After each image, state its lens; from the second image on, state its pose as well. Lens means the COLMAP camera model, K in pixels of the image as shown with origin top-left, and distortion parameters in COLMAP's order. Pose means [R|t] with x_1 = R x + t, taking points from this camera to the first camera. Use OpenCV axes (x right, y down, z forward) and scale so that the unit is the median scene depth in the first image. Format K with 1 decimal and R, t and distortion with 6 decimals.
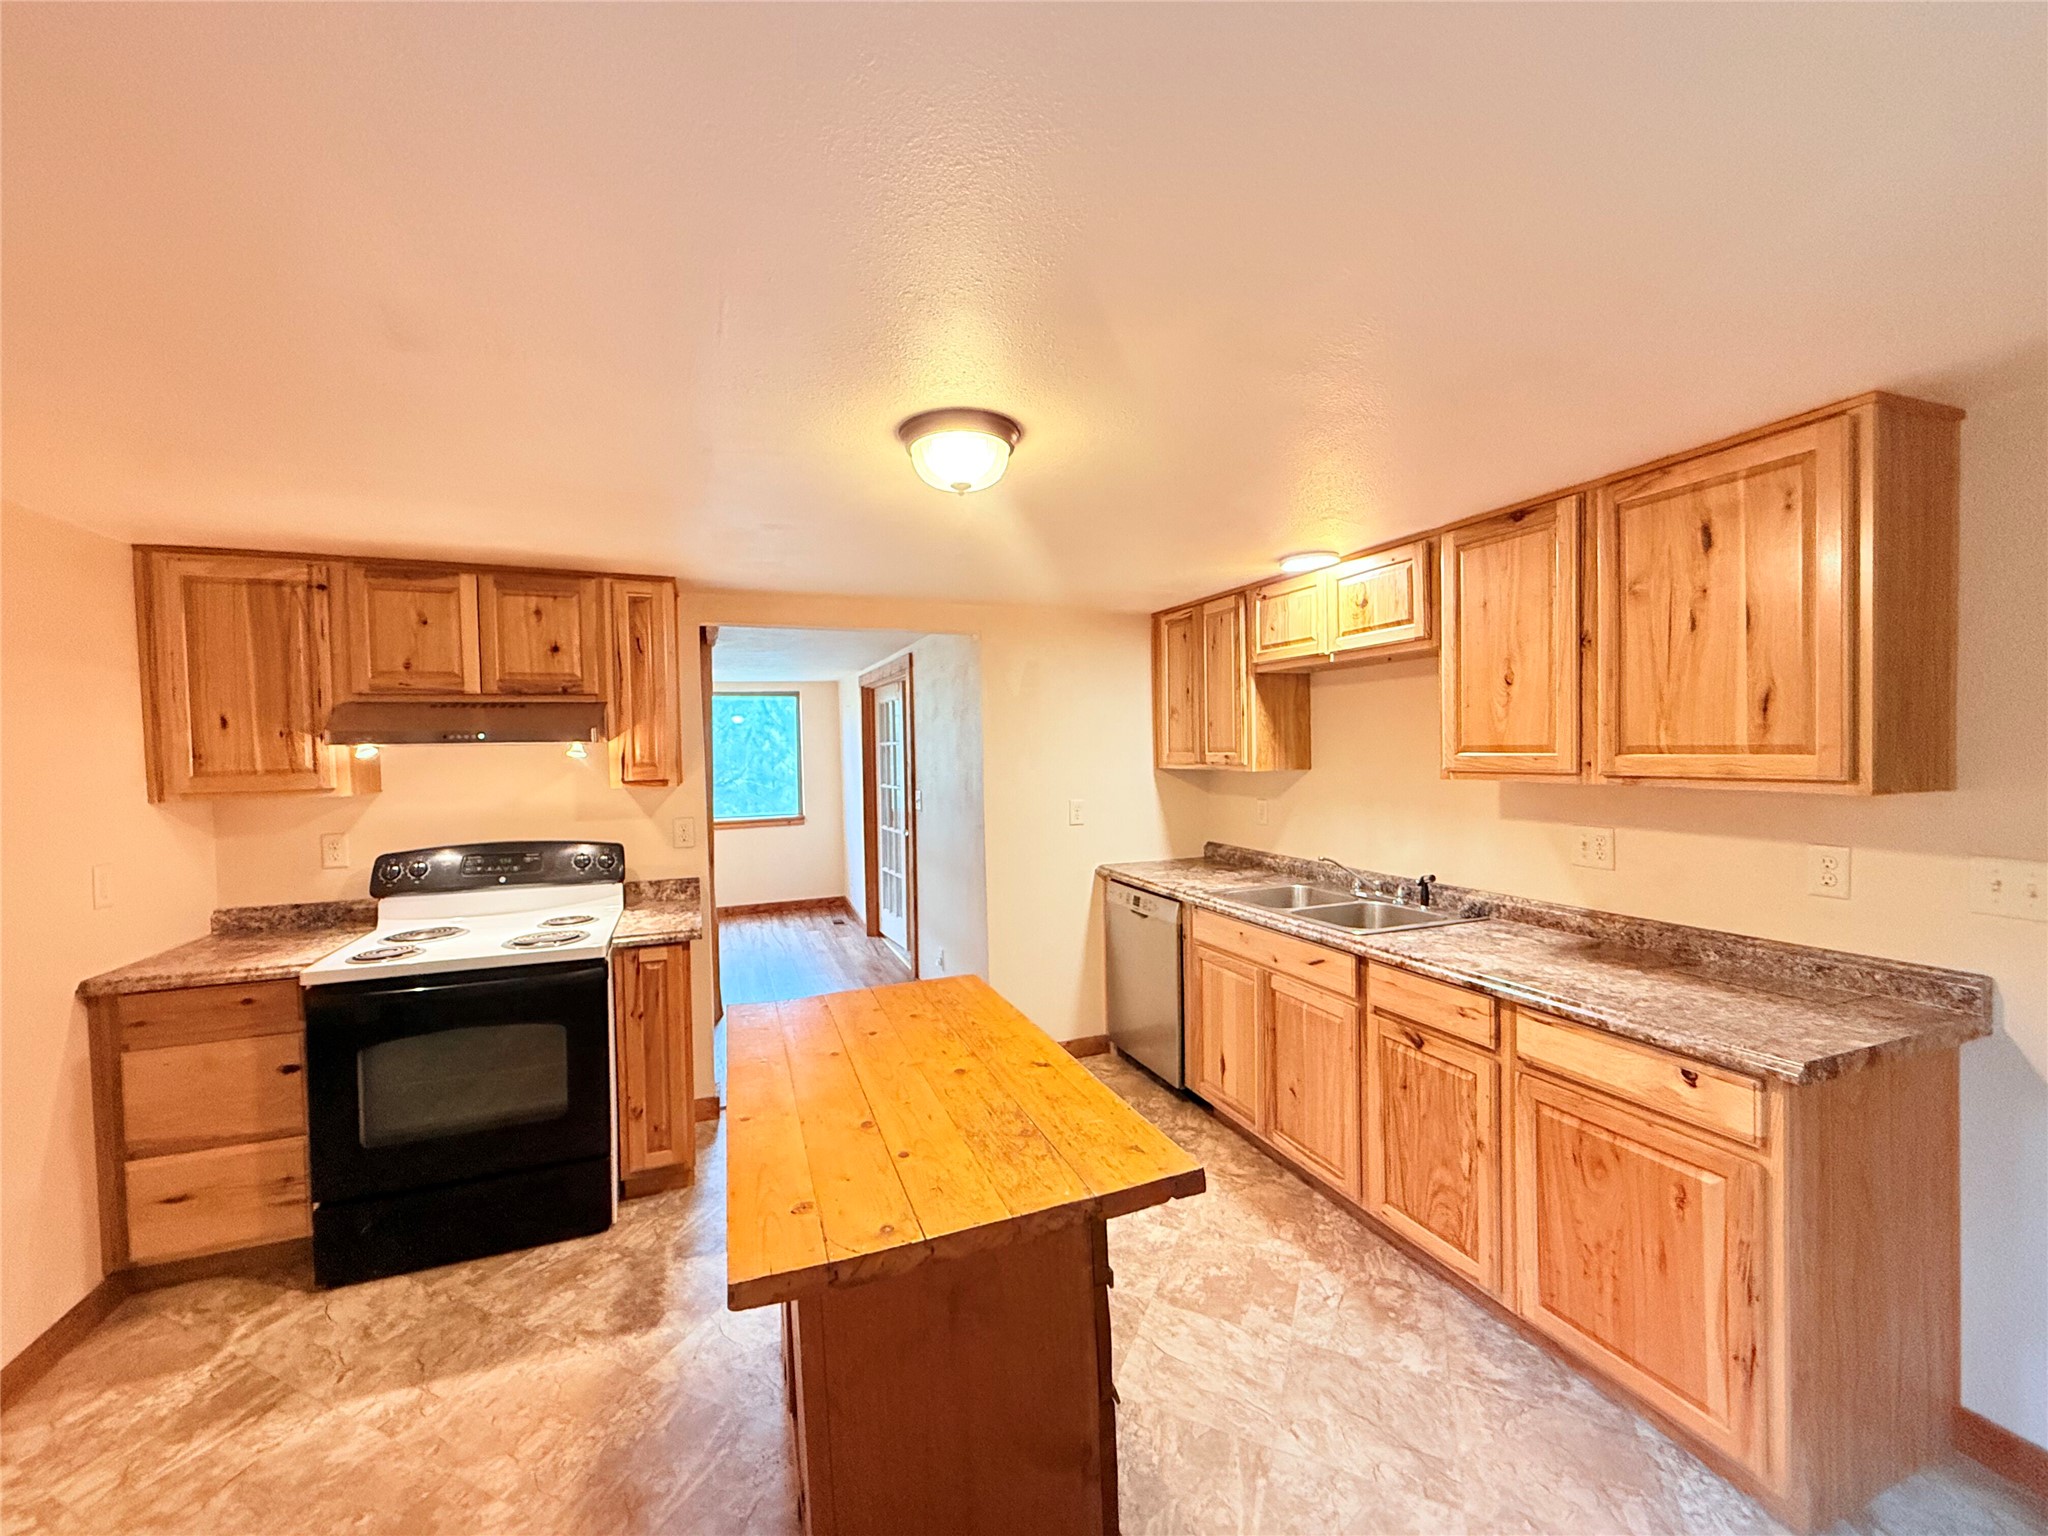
lens RADIAL K [[814.4, 0, 1015.8], [0, 814.4, 762.8], [0, 0, 1]] dist [-0.000479, -0.000014]
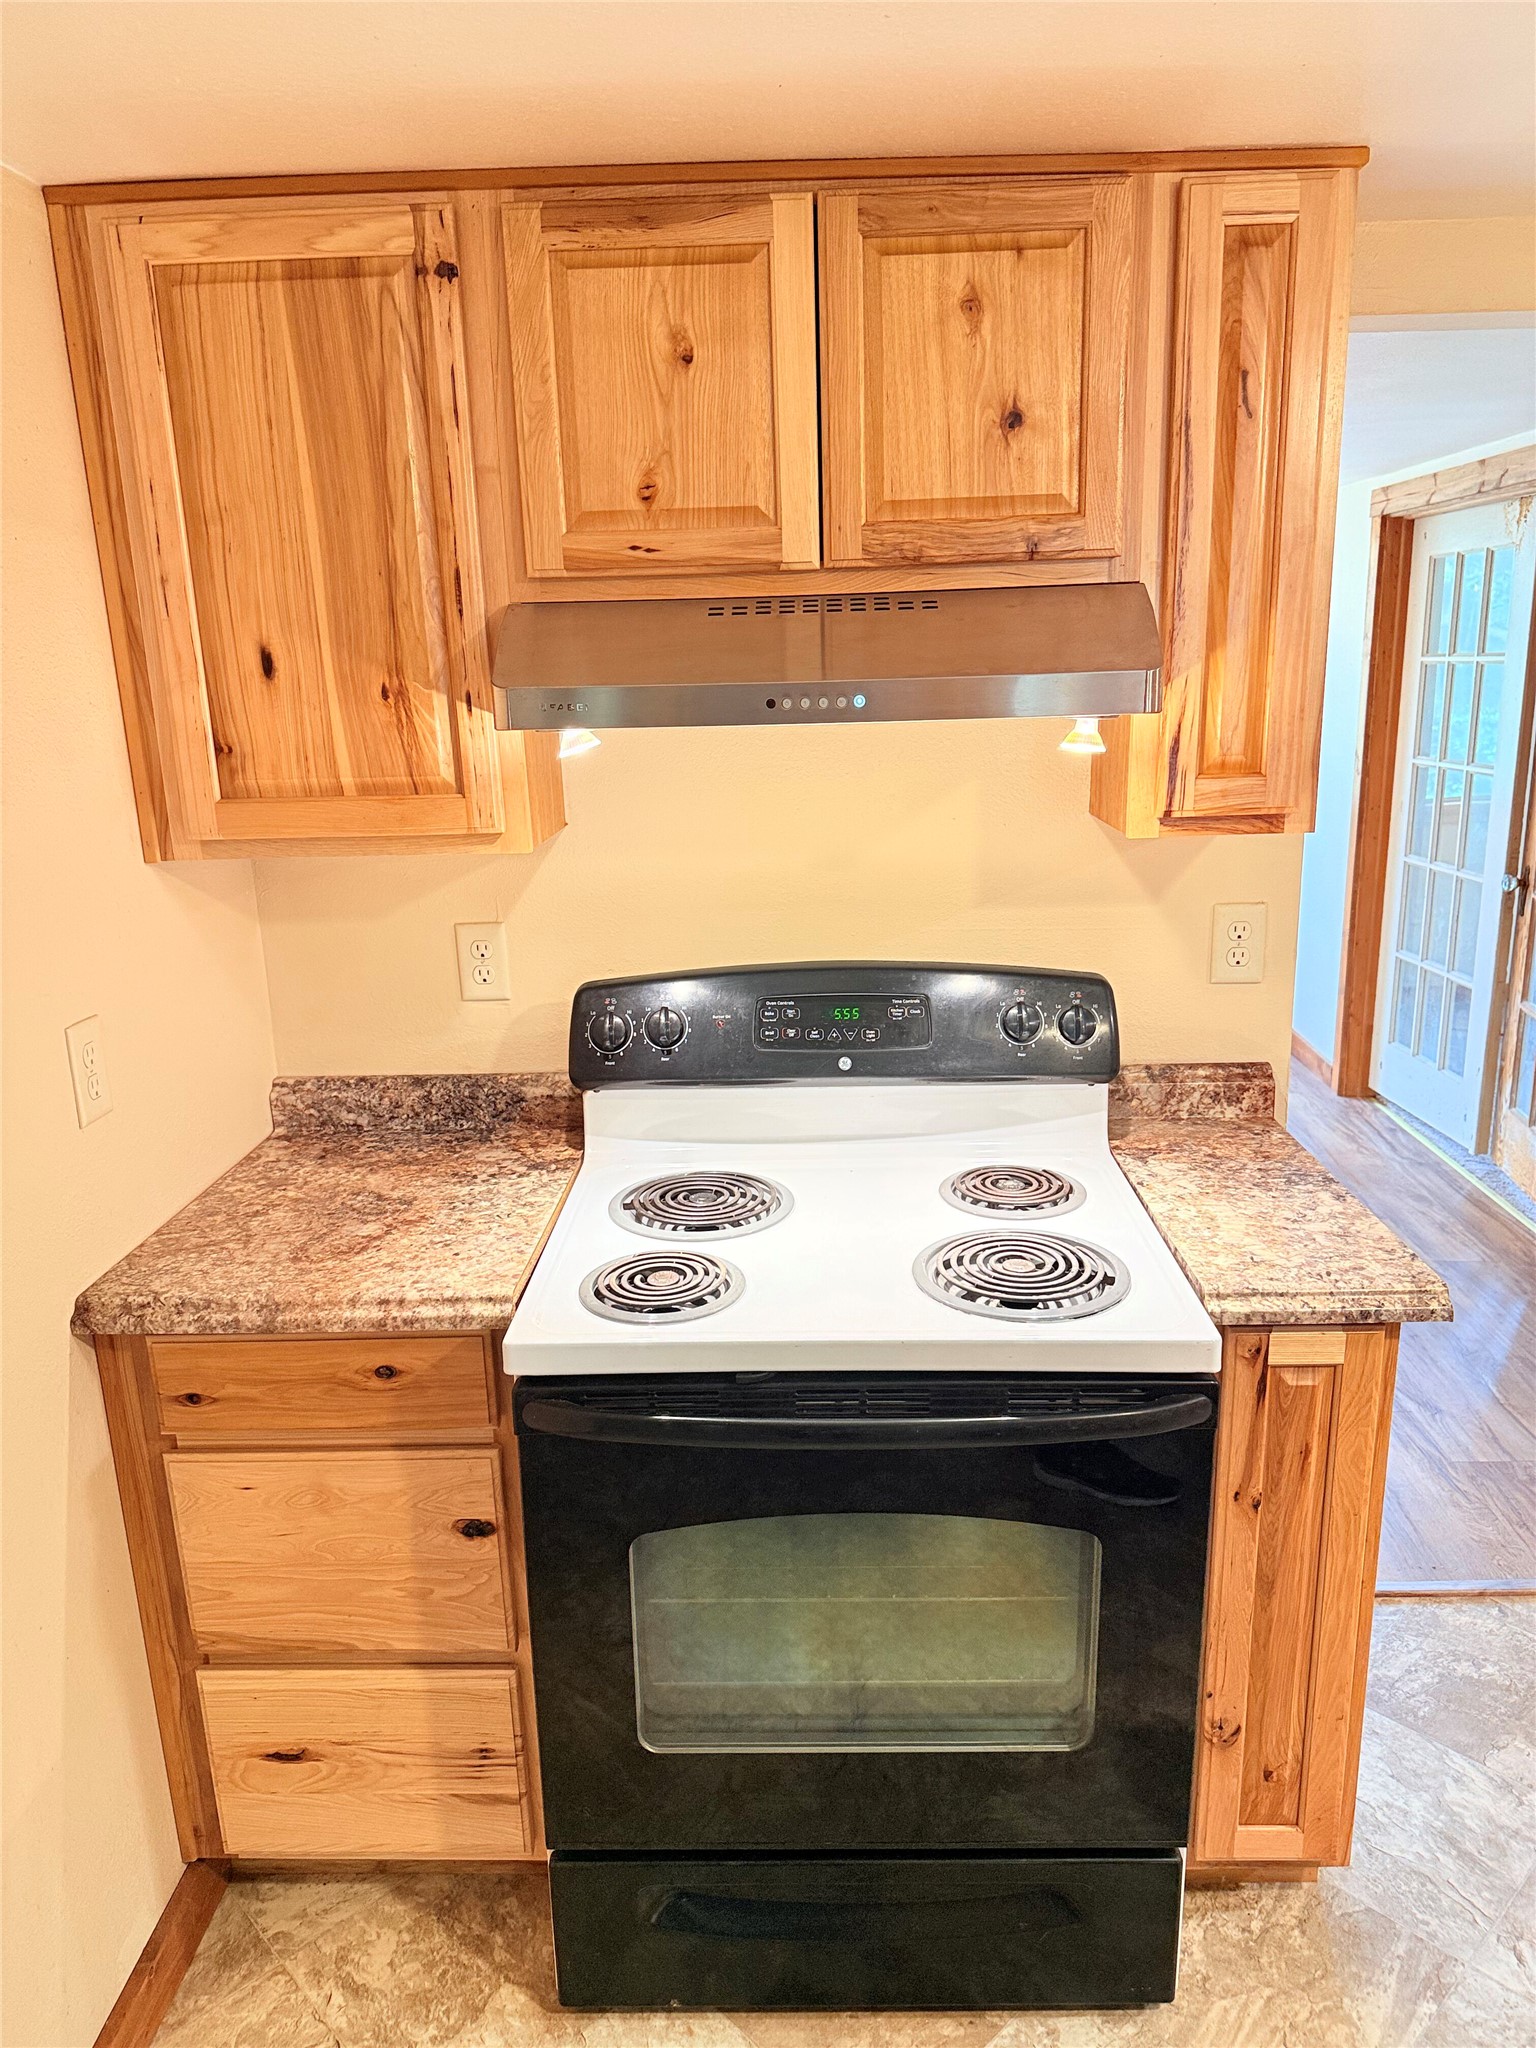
lens RADIAL K [[1429.6, 0, 768.0], [0, 1429.6, 1024.0], [0, 0, 1]] dist [0.058392, -0.085775]
pose [[0.922461, 0.087227, -0.376108, -0.464494], [0.003961, 0.971956, 0.235130, -0.043050], [0.386070, -0.218388, 0.896246, 0.422344]]
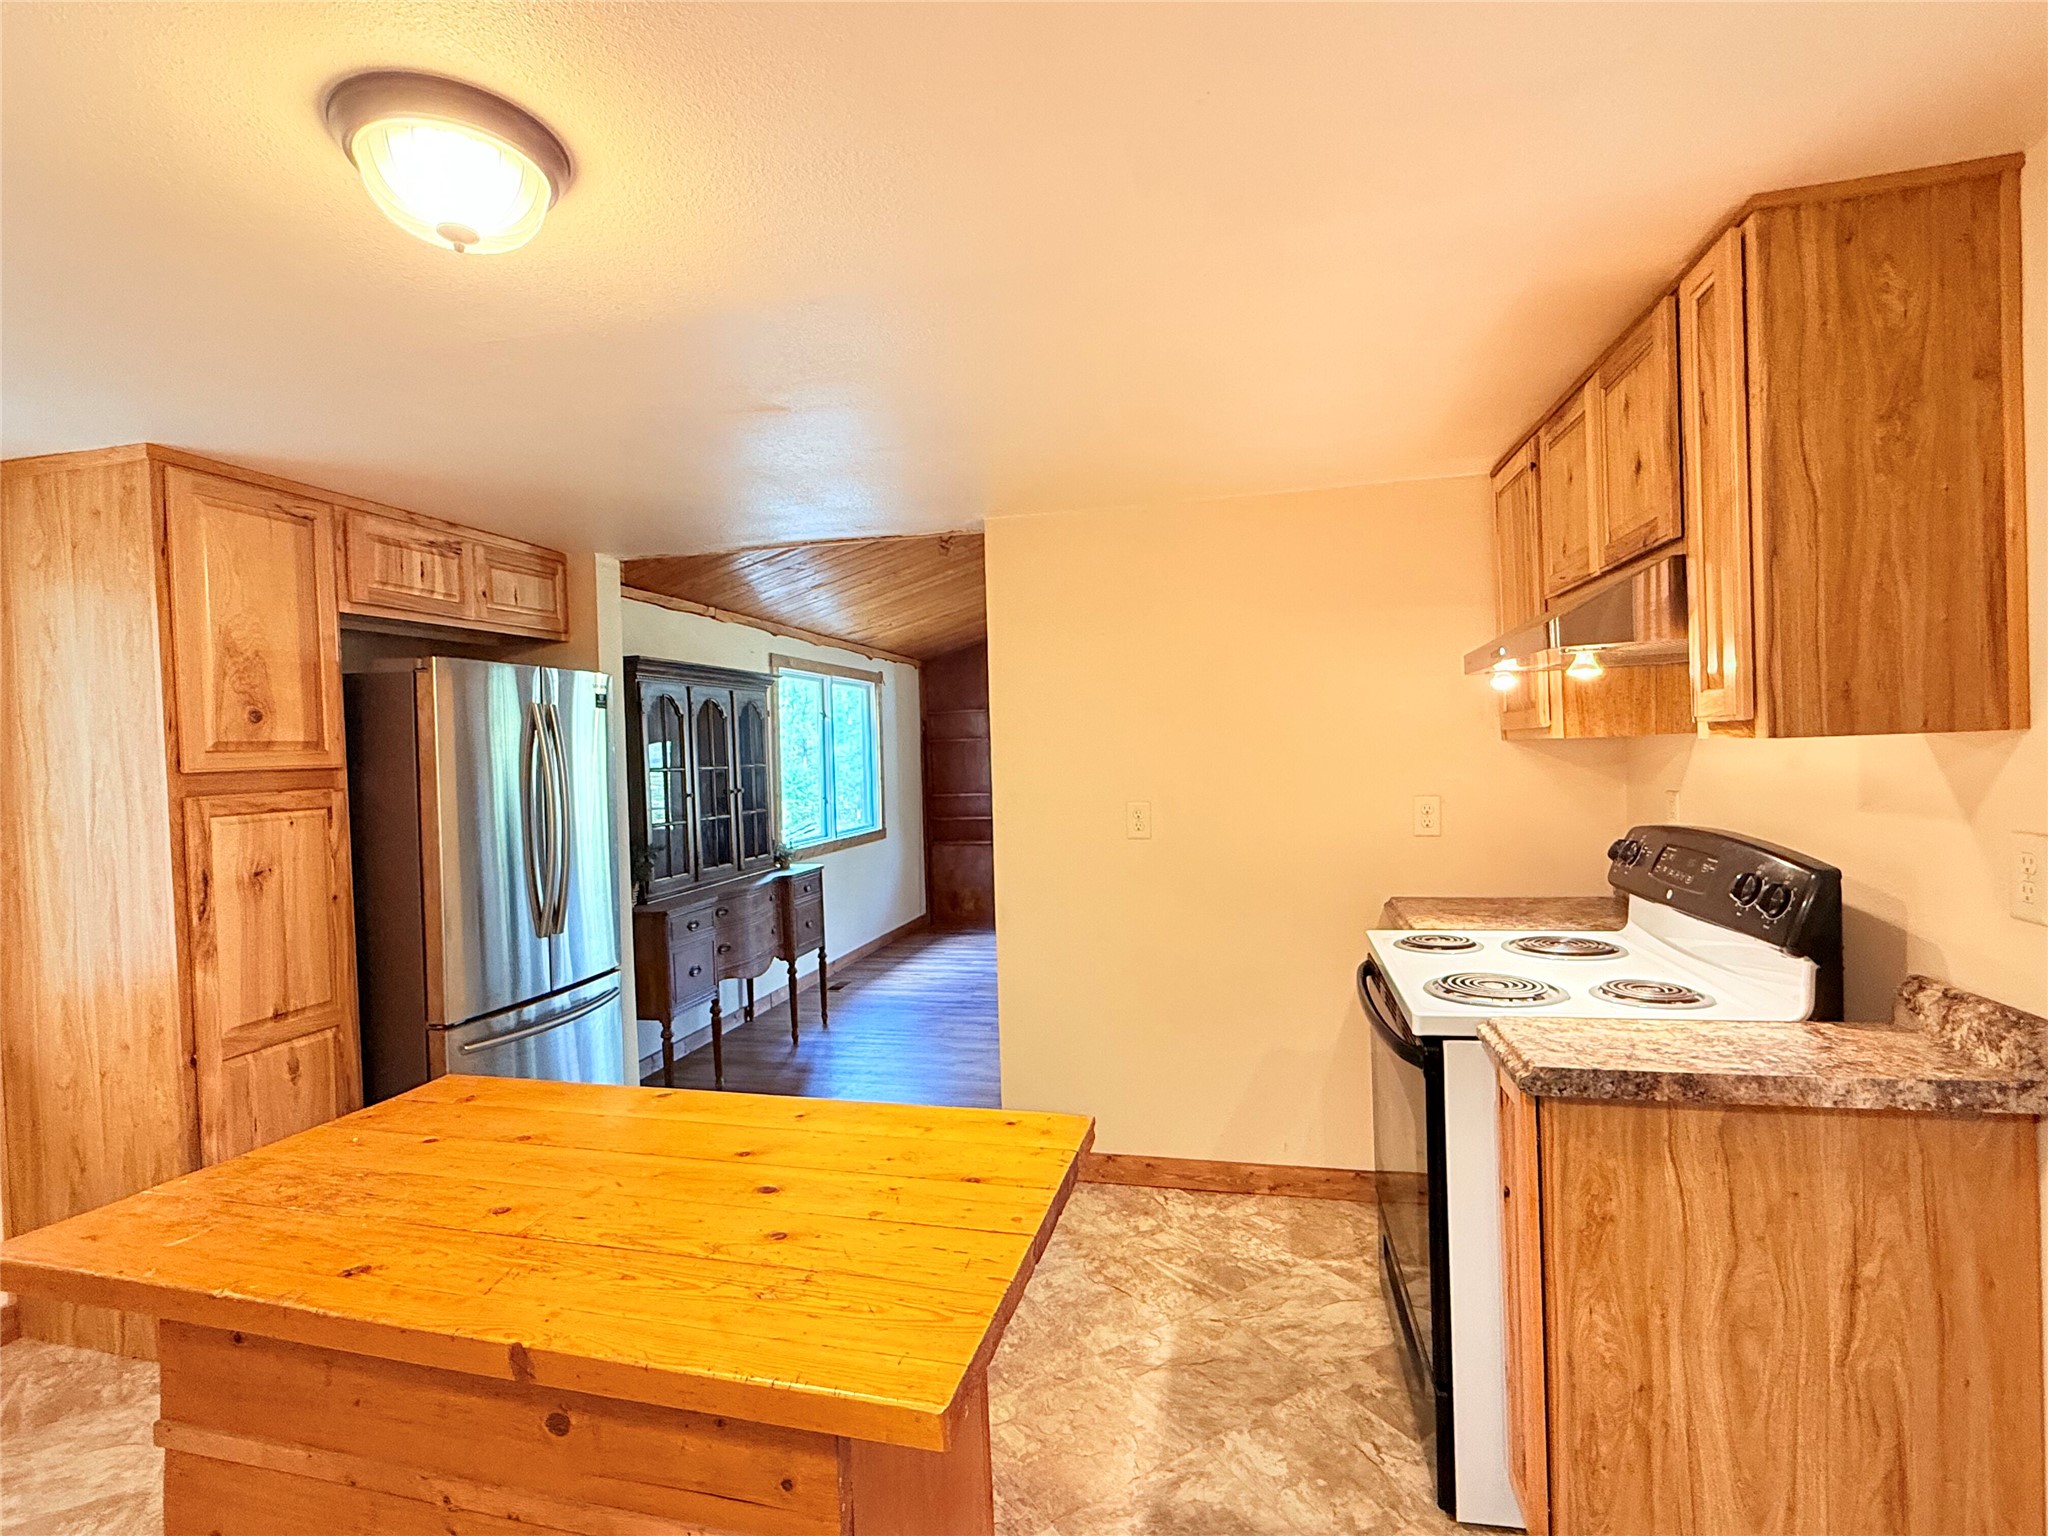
lens RADIAL K [[991.6, 0, 1030.8], [0, 991.6, 768.0], [0, 0, 1]] dist [0.016855, 0.000009]
pose [[-0.558096, 0.057111, -0.827809, 0.212920], [0.032604, 0.998368, 0.046896, 0.010198], [0.829136, -0.000817, -0.559047, 1.163110]]
